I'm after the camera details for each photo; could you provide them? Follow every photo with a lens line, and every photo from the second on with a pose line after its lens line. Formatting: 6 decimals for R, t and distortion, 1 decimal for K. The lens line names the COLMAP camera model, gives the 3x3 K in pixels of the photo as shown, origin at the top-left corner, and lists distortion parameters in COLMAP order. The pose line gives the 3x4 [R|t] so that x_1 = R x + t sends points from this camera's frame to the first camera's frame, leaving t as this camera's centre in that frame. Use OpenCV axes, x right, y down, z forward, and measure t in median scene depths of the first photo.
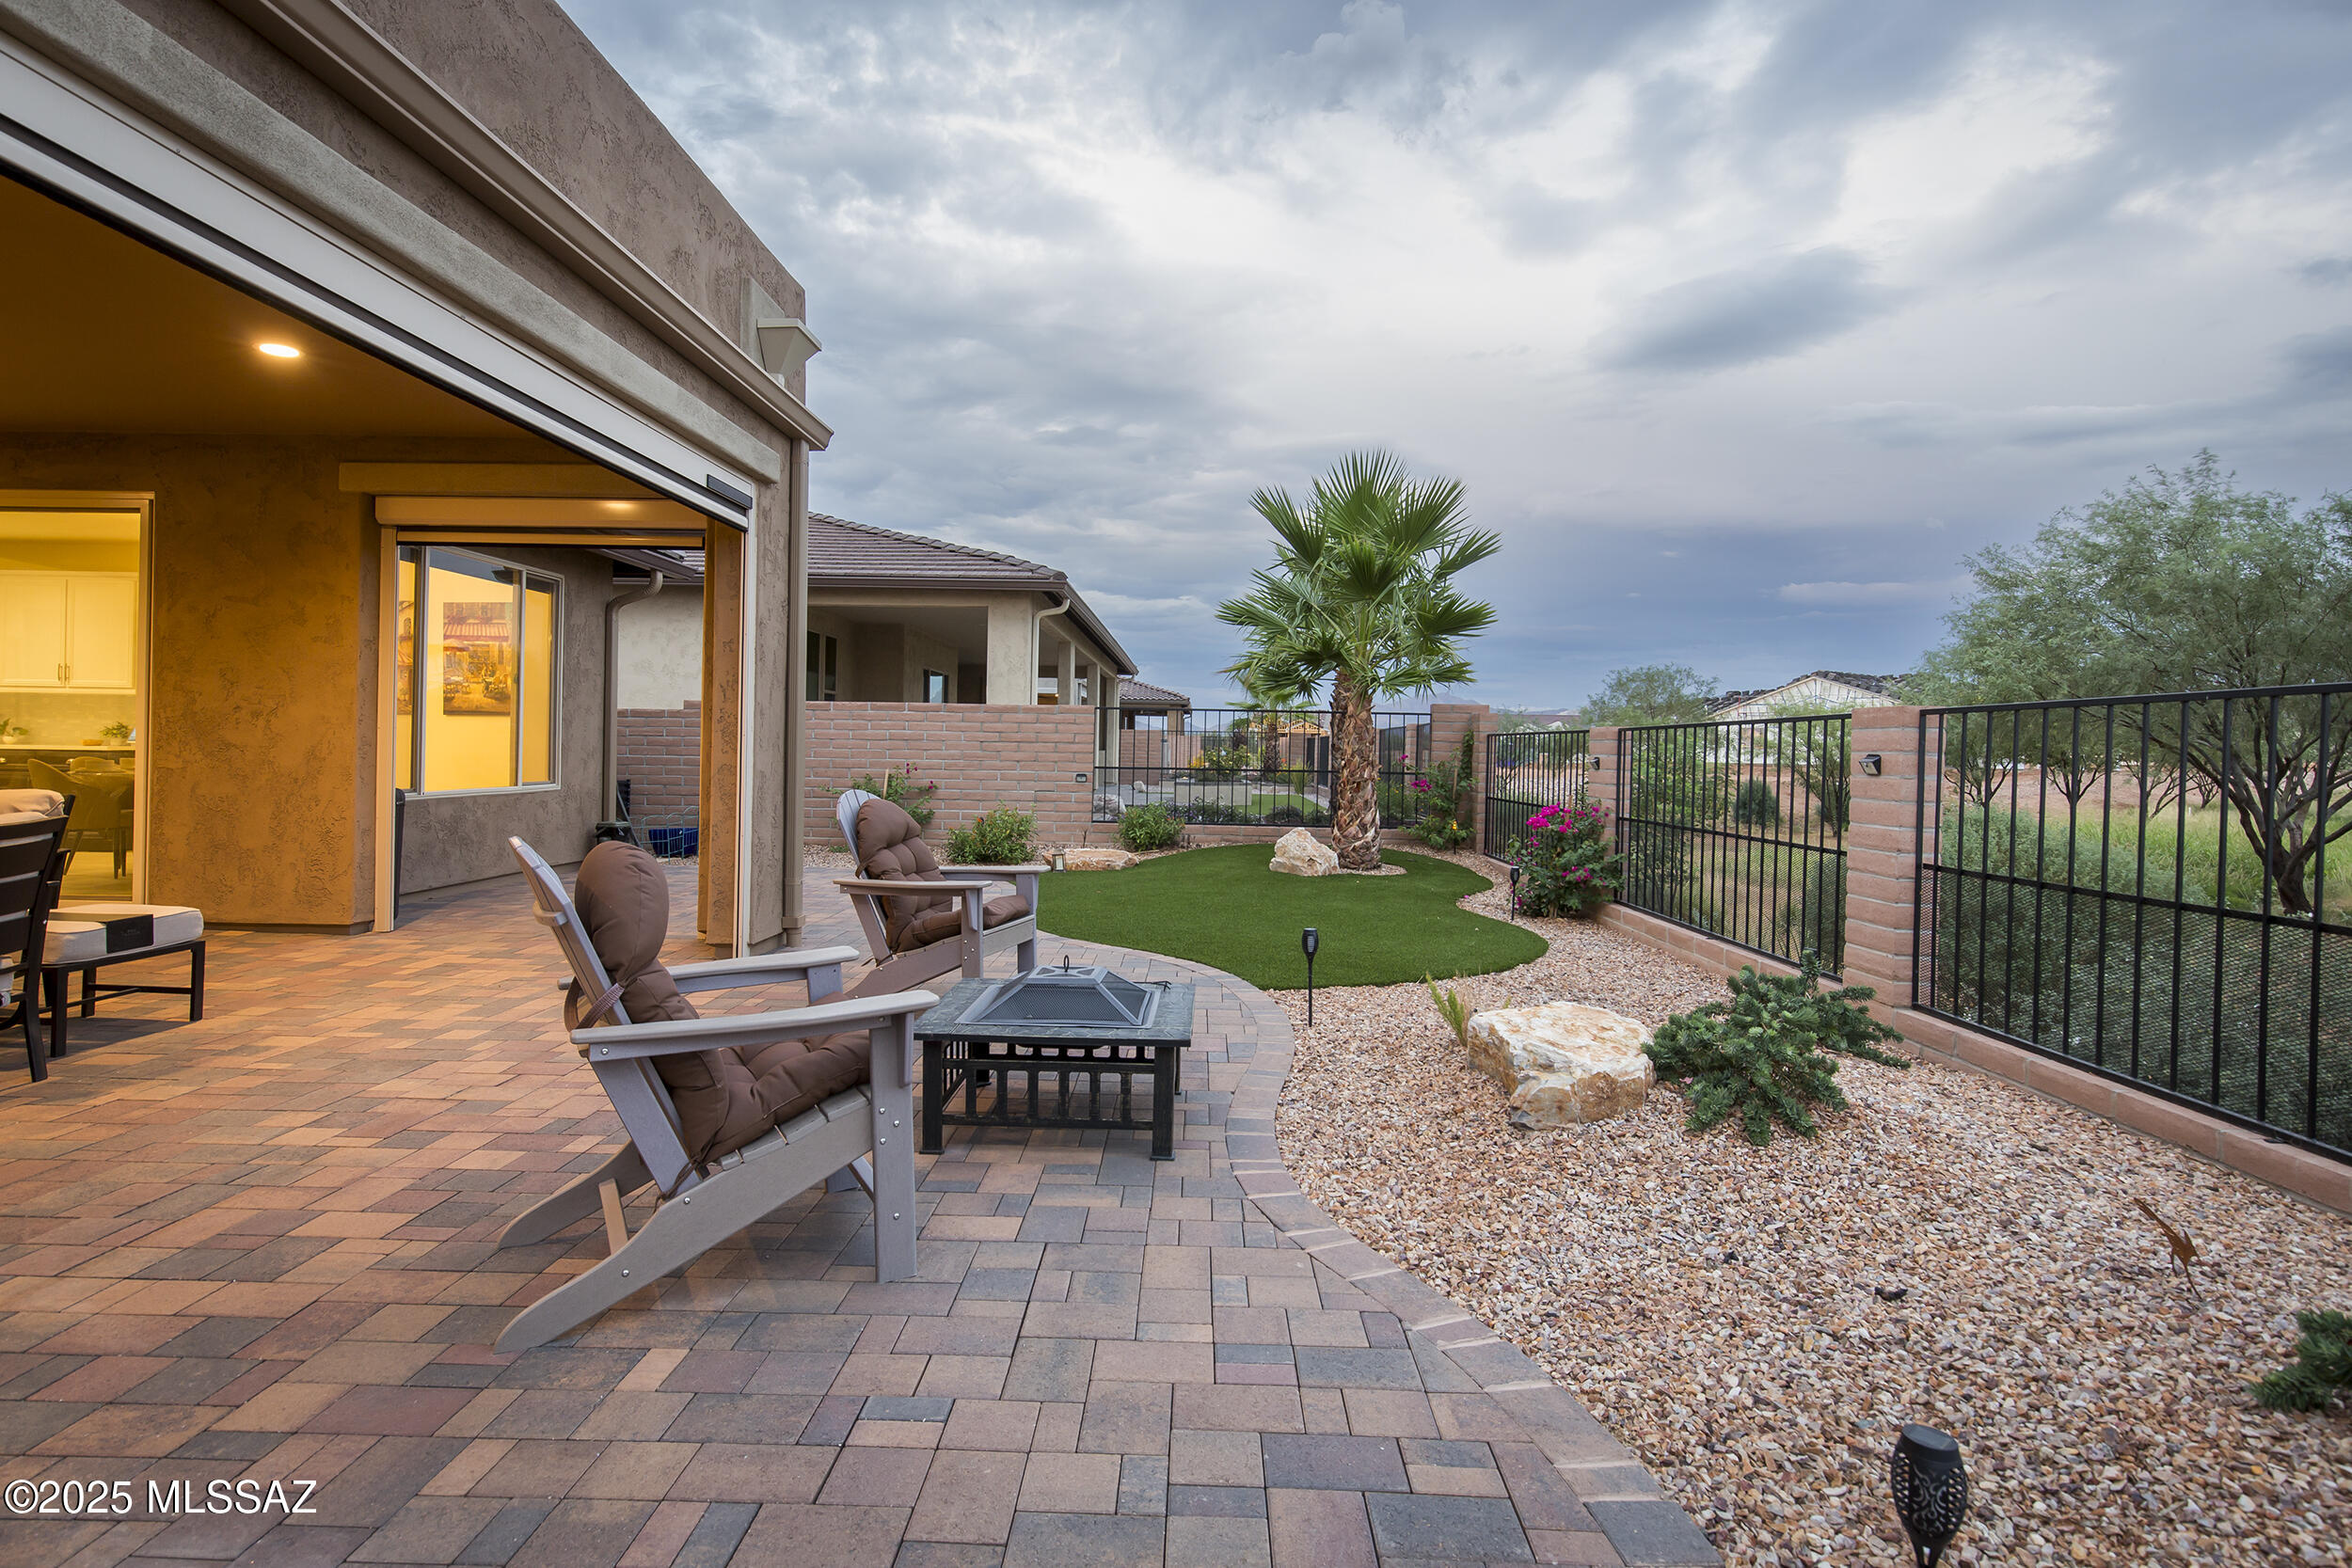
lens RADIAL K [[1212.7, 0, 1177.0], [0, 1212.7, 749.3], [0, 0, 1]] dist [0.000075, -0.000091]
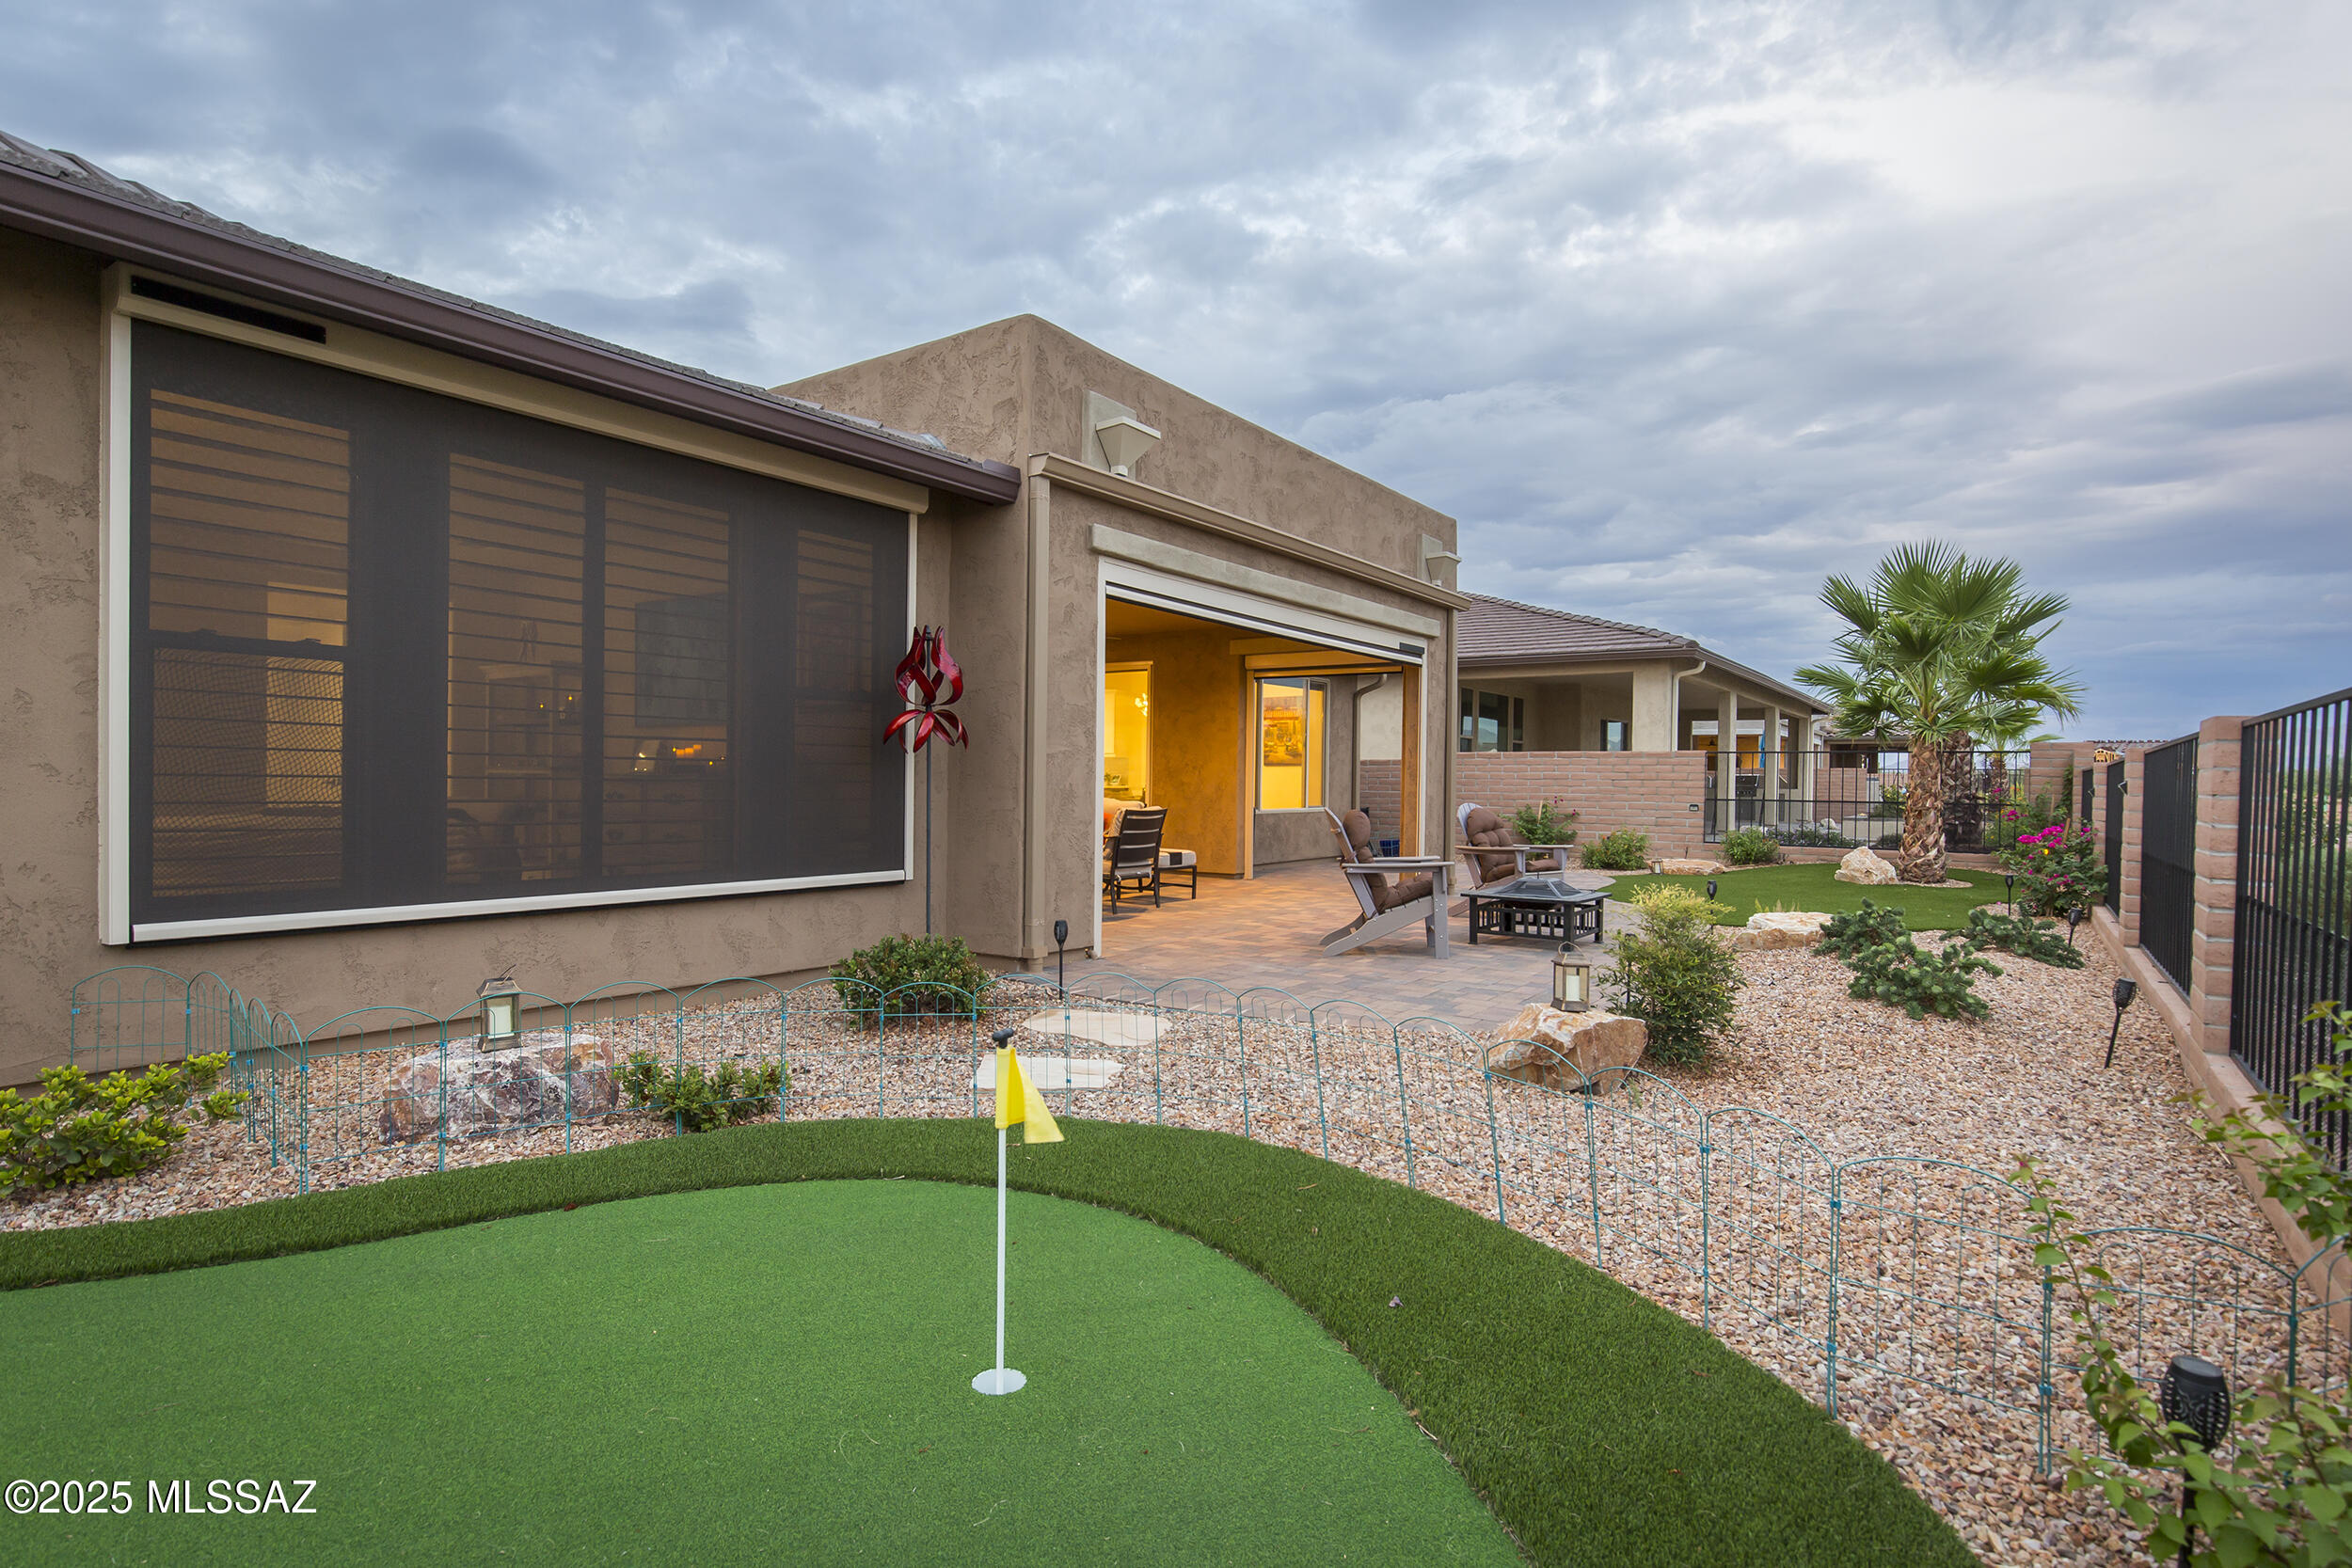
lens RADIAL K [[1214.7, 0, 1176.0], [0, 1214.7, 784.0], [0, 0, 1]] dist [0.000187, 0.000132]
pose [[0.833370, -0.005771, -0.552685, 0.240280], [0.002586, 0.999975, -0.006542, 0.008056], [0.552709, 0.004022, 0.833365, -0.508029]]
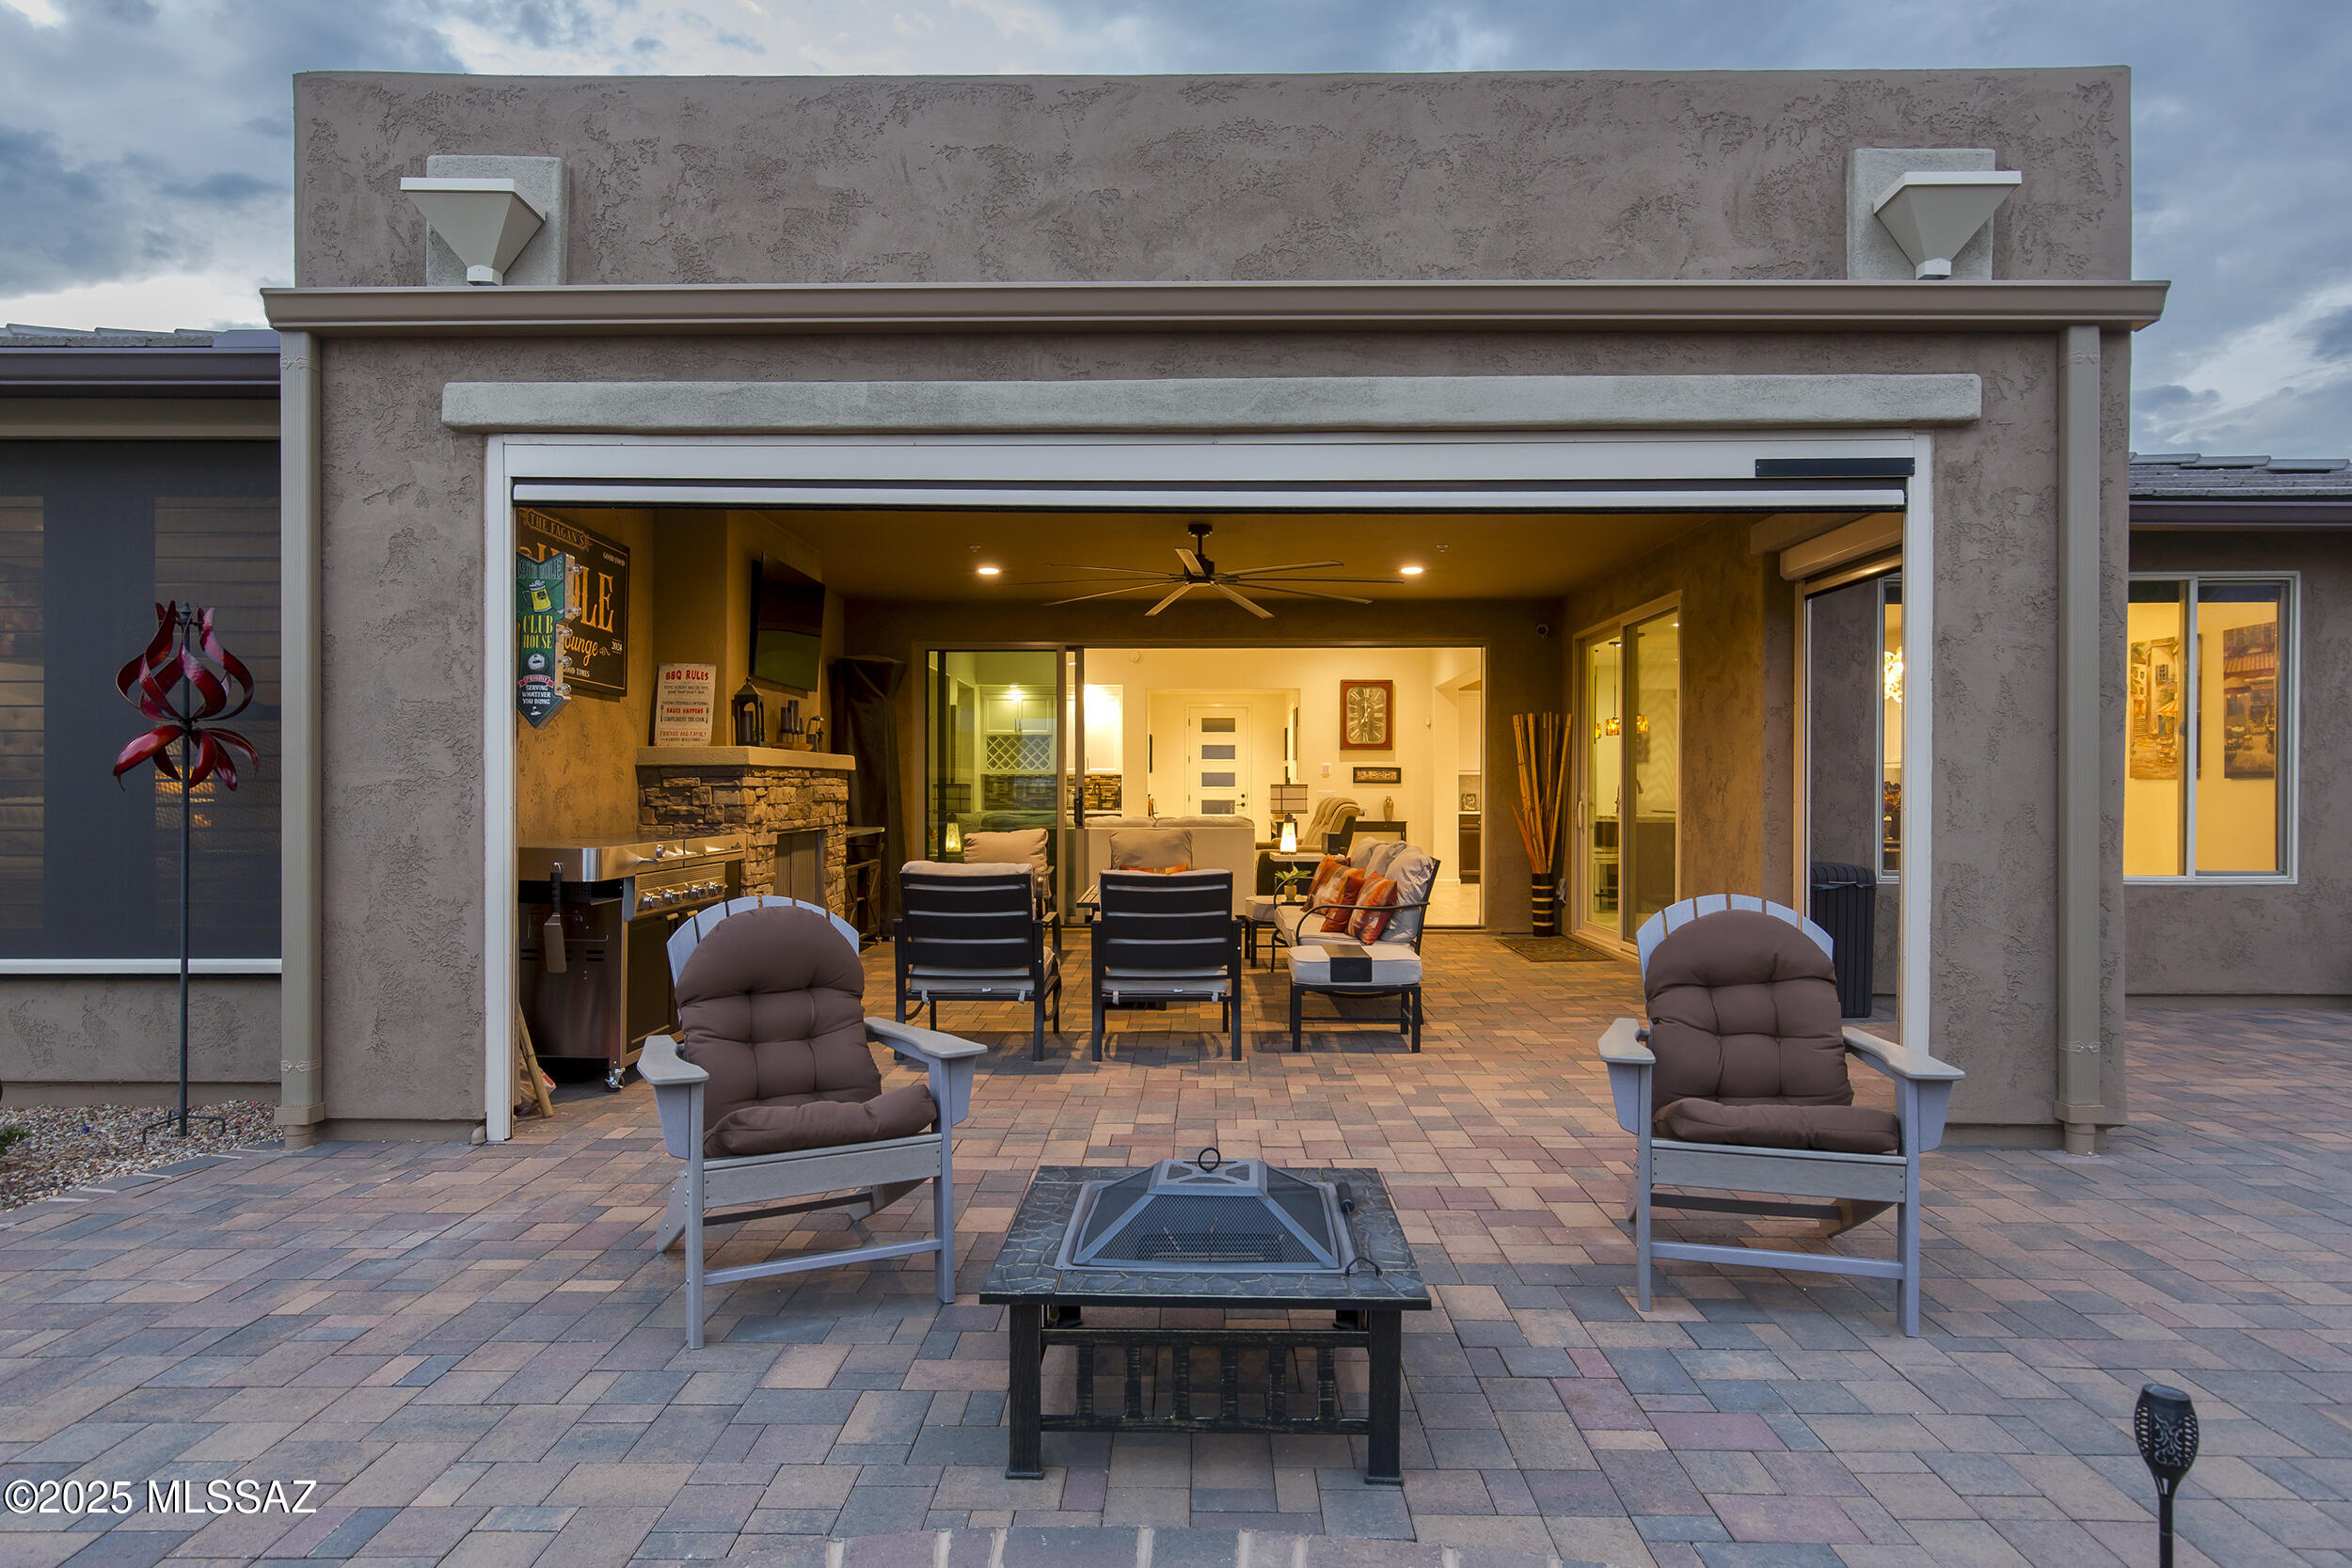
lens RADIAL K [[1329.4, 0, 1185.2], [0, 1329.4, 795.6], [0, 0, 1]] dist [0.006171, 0.001556]
pose [[0.003675, -0.012604, -0.999914, 0.258250], [-0.001995, 0.999918, -0.012612, -0.006662], [0.999991, 0.002041, 0.003650, 0.394309]]
